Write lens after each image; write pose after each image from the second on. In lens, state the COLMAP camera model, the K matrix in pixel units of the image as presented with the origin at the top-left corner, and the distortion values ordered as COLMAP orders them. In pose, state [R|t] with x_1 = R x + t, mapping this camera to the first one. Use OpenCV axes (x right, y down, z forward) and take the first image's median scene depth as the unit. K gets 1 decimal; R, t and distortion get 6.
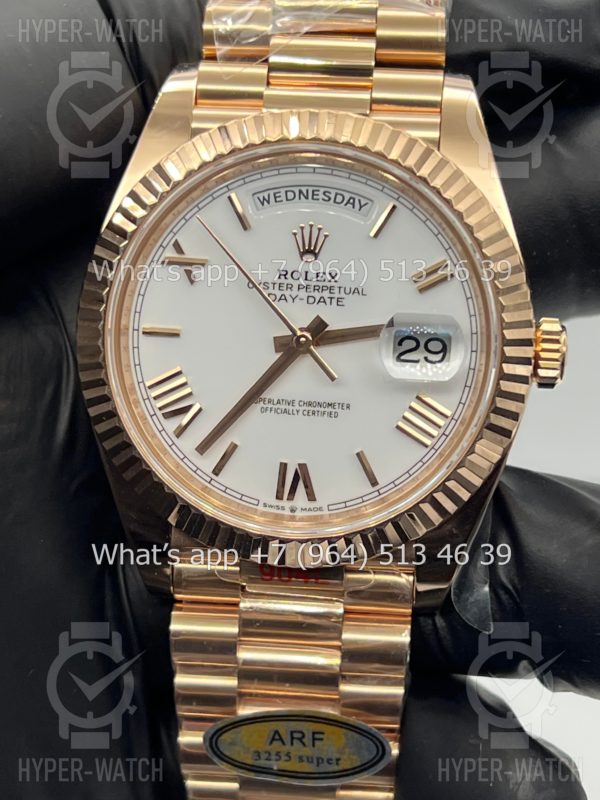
lens RADIAL K [[1842.8, 0, 300.4], [0, 1842.8, 402.6], [0, 0, 1]] dist [0.199791, 0.000000]
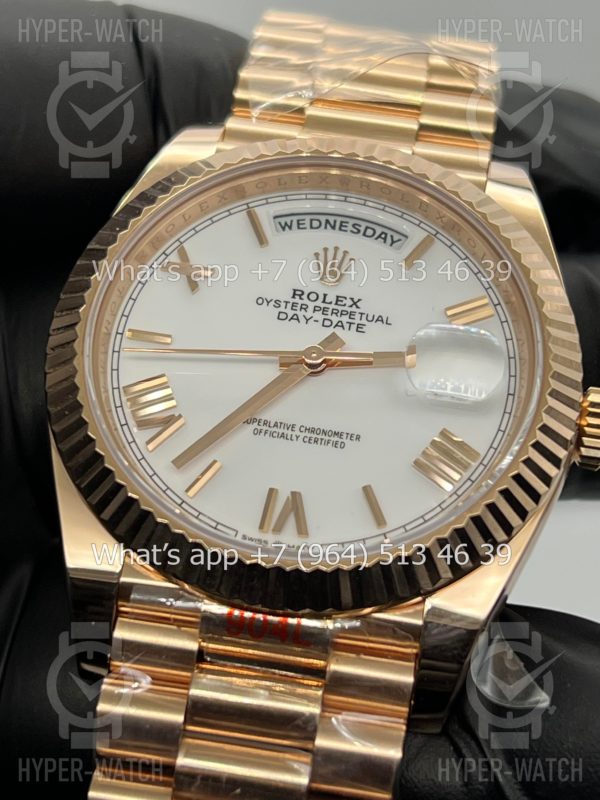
lens RADIAL K [[1842.8, 0, 300.5], [0, 1842.8, 402.2], [0, 0, 1]] dist [0.199791, 0.000000]
pose [[0.991927, 0.126708, 0.005136, -0.006346], [-0.109026, 0.872789, -0.475766, 0.389054], [-0.064766, 0.471365, 0.879557, 0.256814]]
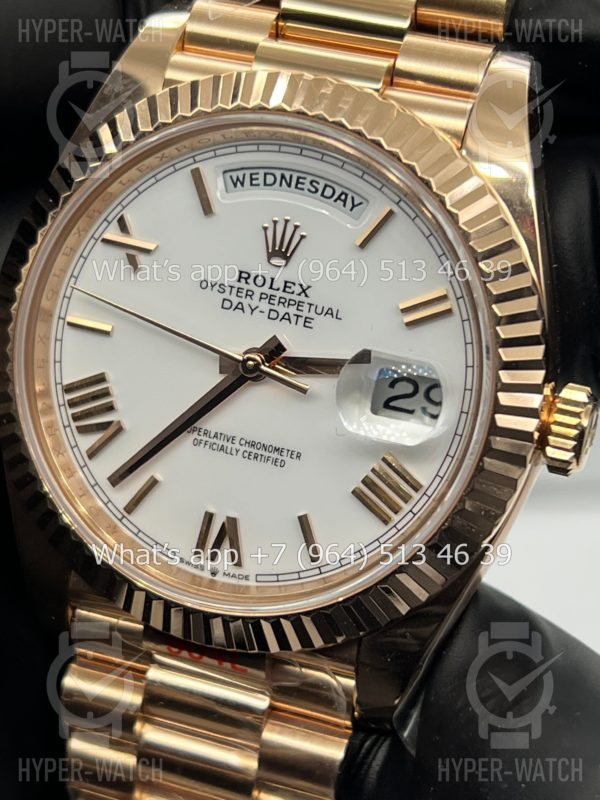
lens RADIAL K [[1842.8, 0, 298.9], [0, 1842.8, 398.3], [0, 0, 1]] dist [0.199791, 0.000000]
pose [[0.967143, 0.158311, -0.198925, 0.178274], [-0.152260, 0.987295, 0.045455, -0.057759], [0.203594, -0.013674, 0.978960, 0.230549]]
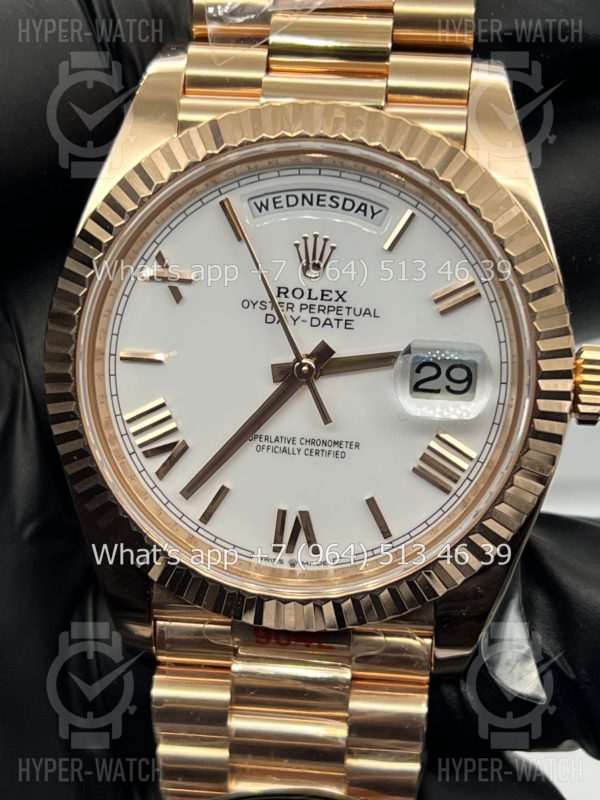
lens RADIAL K [[1842.8, 0, 295.1], [0, 1842.8, 396.5], [0, 0, 1]] dist [0.199791, 0.000000]
pose [[0.999878, 0.006891, -0.014008, 0.008692], [-0.006521, 0.999634, 0.026253, -0.043359], [0.014184, -0.026159, 0.999557, 0.135414]]
